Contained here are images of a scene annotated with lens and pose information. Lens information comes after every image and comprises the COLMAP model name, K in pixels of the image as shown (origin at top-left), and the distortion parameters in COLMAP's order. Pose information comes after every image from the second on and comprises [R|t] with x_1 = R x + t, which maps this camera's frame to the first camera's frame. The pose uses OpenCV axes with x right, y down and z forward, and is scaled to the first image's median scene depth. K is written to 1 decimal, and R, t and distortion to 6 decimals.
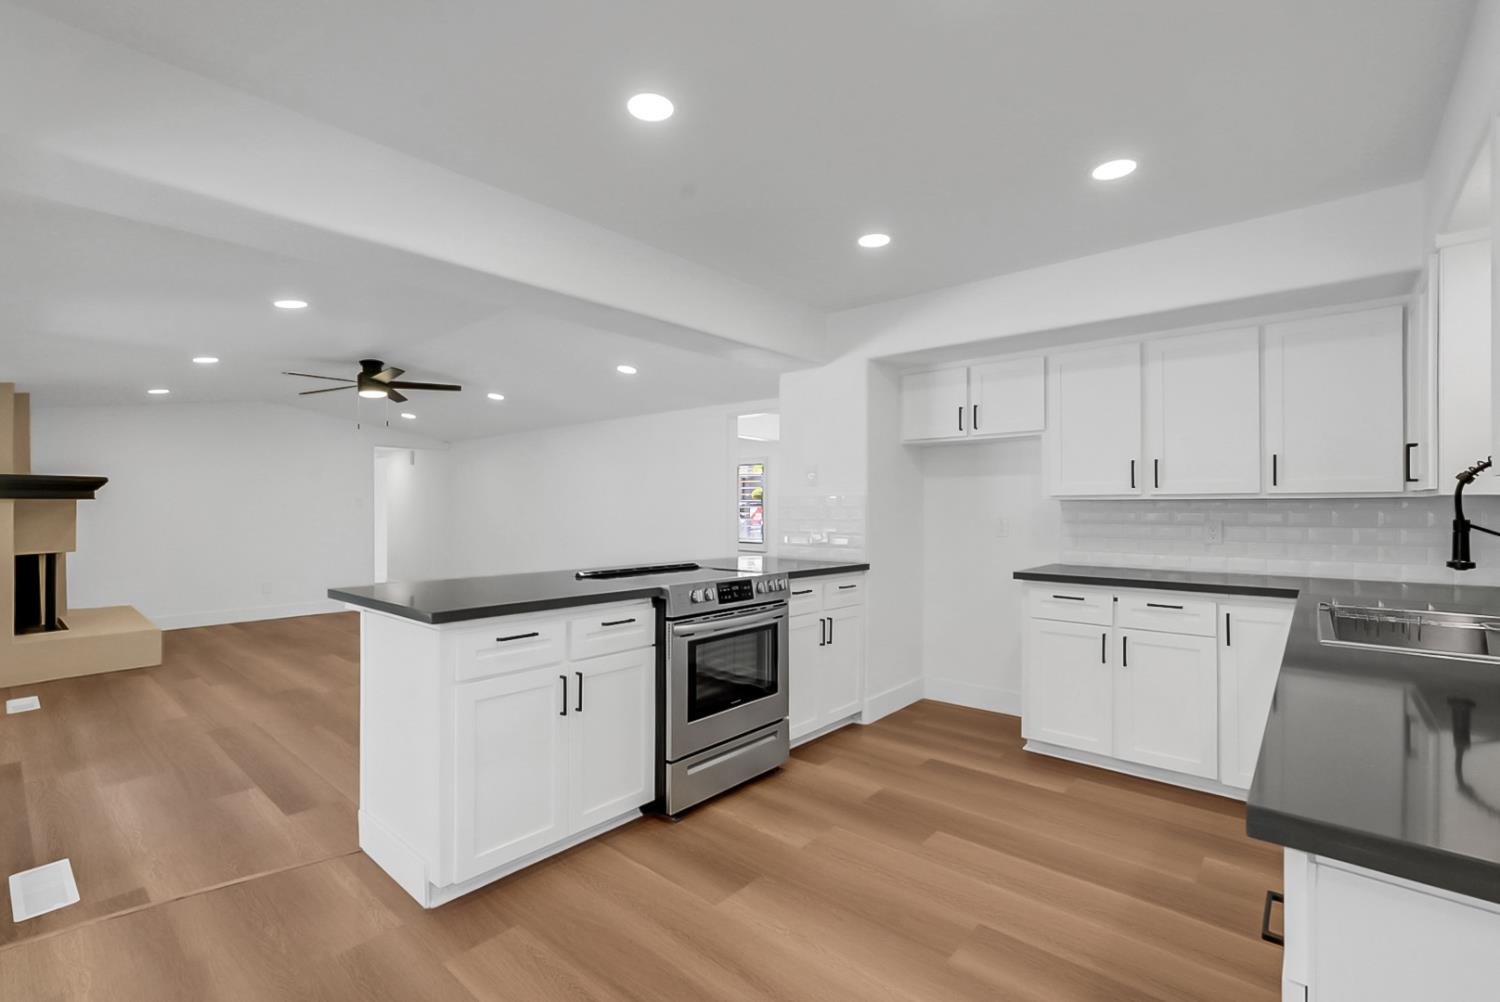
lens RADIAL K [[670.9, 0, 746.2], [0, 670.9, 504.8], [0, 0, 1]] dist [-0.003065, 0.003476]
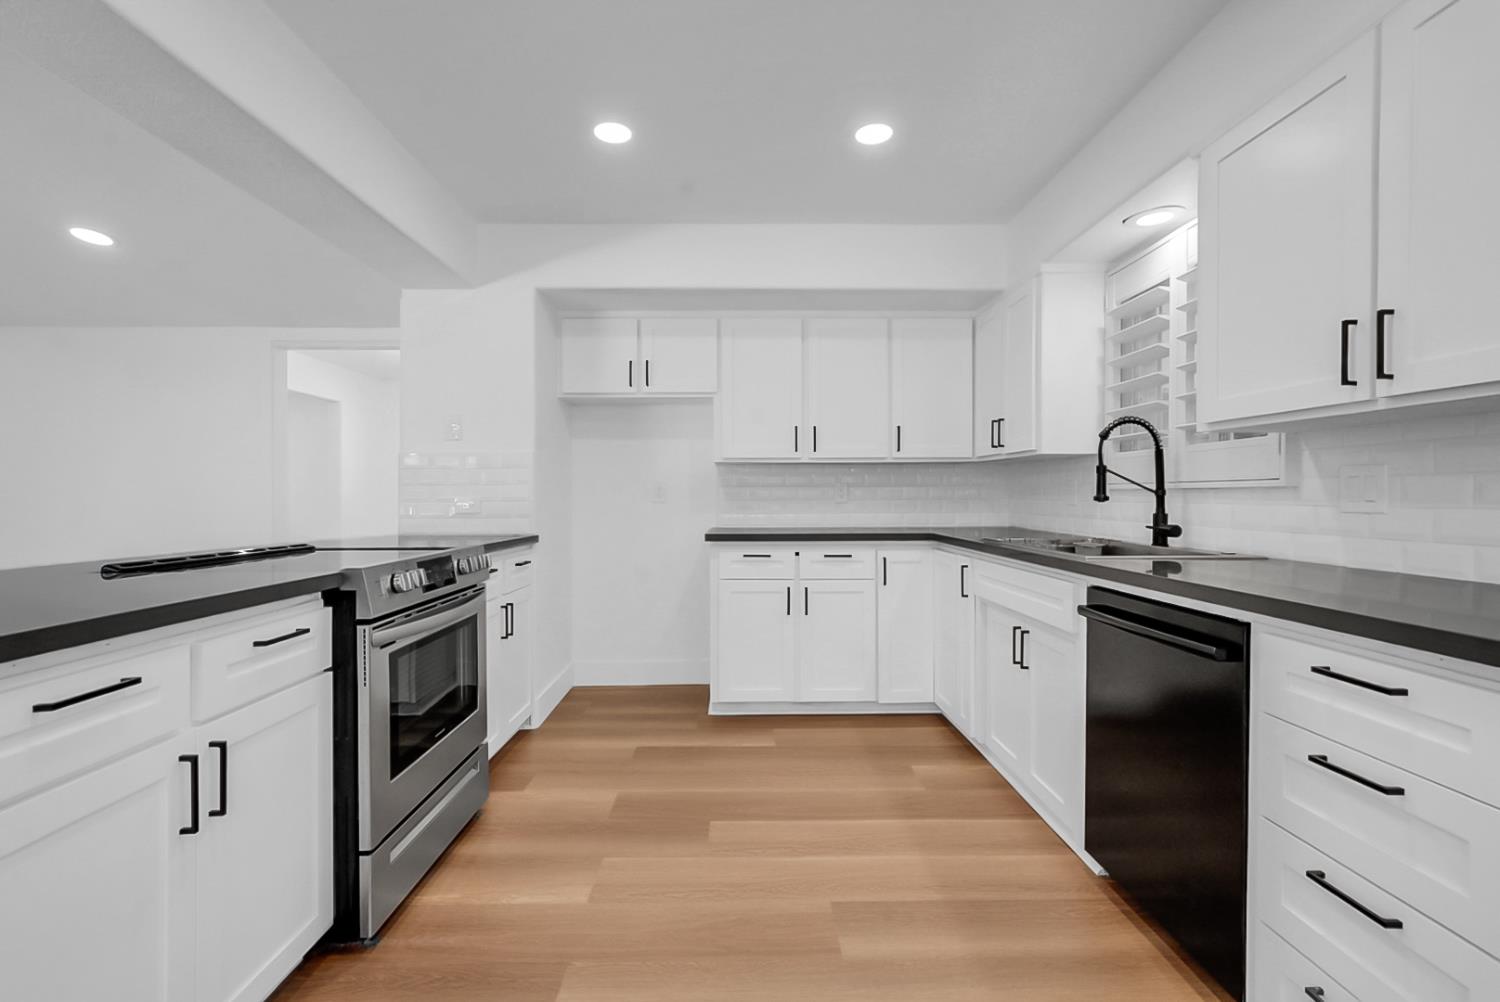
lens RADIAL K [[670.9, 0, 749.1], [0, 670.9, 497.9], [0, 0, 1]] dist [-0.003065, 0.003476]
pose [[0.744868, -0.006688, 0.667178, -0.230022], [0.000082, 0.999951, 0.009932, 0.043889], [-0.667211, -0.007344, 0.744832, 0.268293]]
